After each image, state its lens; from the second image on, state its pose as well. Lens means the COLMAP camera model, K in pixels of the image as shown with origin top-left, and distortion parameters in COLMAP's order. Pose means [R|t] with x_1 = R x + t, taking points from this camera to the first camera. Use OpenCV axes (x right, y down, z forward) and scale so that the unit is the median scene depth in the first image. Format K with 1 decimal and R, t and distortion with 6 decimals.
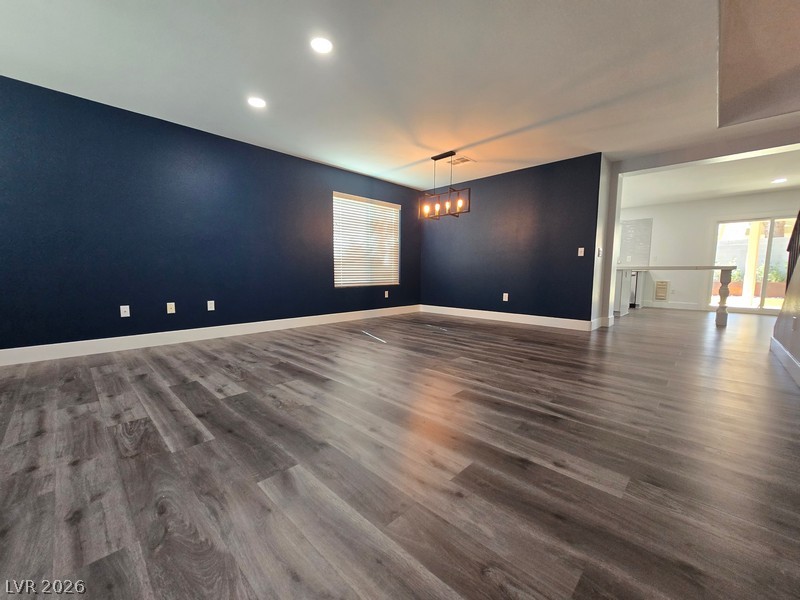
lens RADIAL K [[326.1, 0, 401.2], [0, 326.1, 303.1], [0, 0, 1]] dist [0.002220, 0.000352]
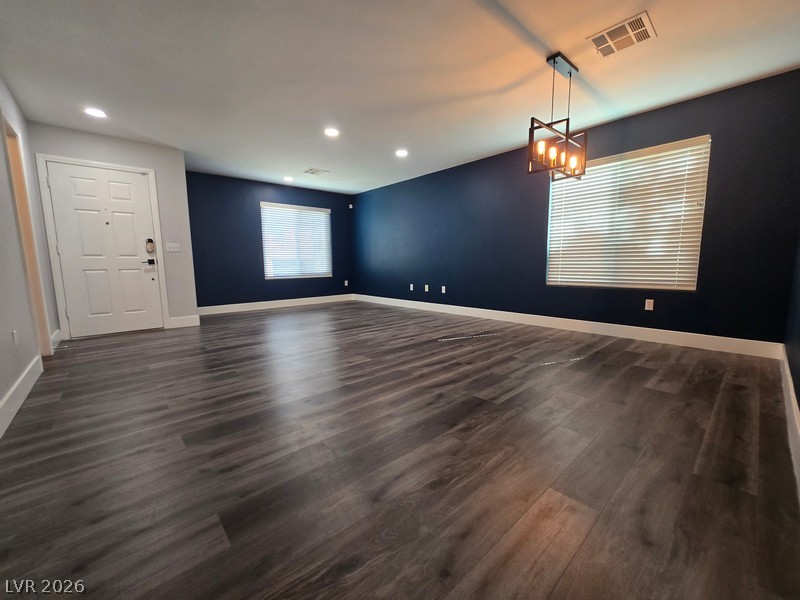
lens RADIAL K [[345.1, 0, 400.0], [0, 345.1, 300.0], [0, 0, 1]] dist [-0.000745, 0.000145]
pose [[-0.096948, 0.101450, -0.990106, 0.718549], [-0.098963, 0.988879, 0.111015, -0.074596], [0.990357, 0.108747, -0.085830, 0.733648]]
